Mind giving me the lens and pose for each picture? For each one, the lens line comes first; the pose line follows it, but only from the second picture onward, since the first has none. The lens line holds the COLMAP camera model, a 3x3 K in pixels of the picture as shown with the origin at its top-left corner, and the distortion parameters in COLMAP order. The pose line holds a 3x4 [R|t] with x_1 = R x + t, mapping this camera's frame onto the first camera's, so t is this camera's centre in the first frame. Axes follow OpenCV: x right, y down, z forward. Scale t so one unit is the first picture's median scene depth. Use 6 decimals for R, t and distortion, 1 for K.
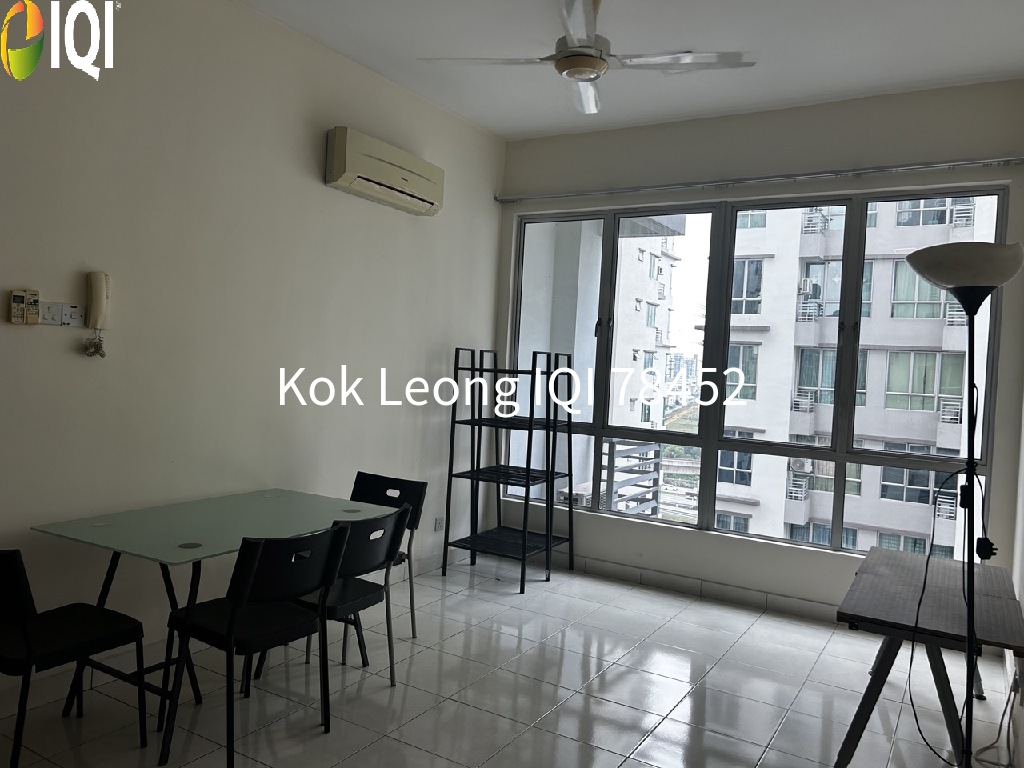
lens RADIAL K [[811.4, 0, 512.0], [0, 811.4, 384.0], [0, 0, 1]] dist [0.011020, 0.001236]
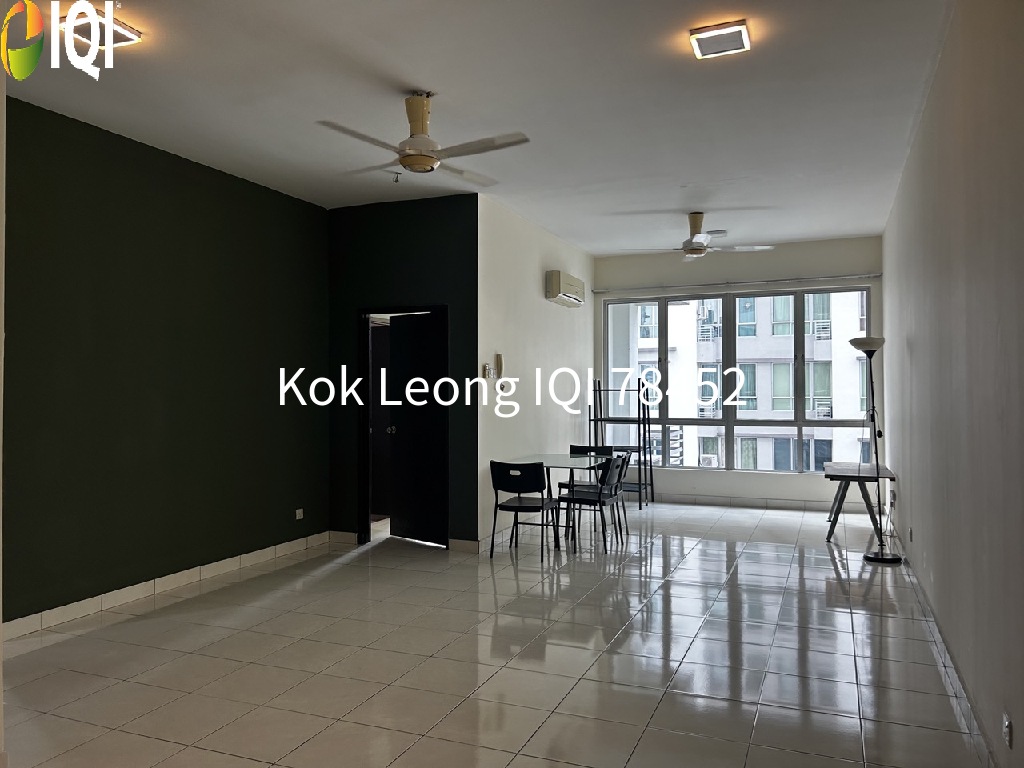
lens RADIAL K [[811.4, 0, 512.0], [0, 811.4, 384.0], [0, 0, 1]] dist [0.011020, 0.001236]
pose [[0.988362, -0.053030, 0.142580, -0.468333], [0.057439, 0.997984, -0.026982, 0.005588], [-0.140862, 0.034858, 0.989415, -0.710848]]
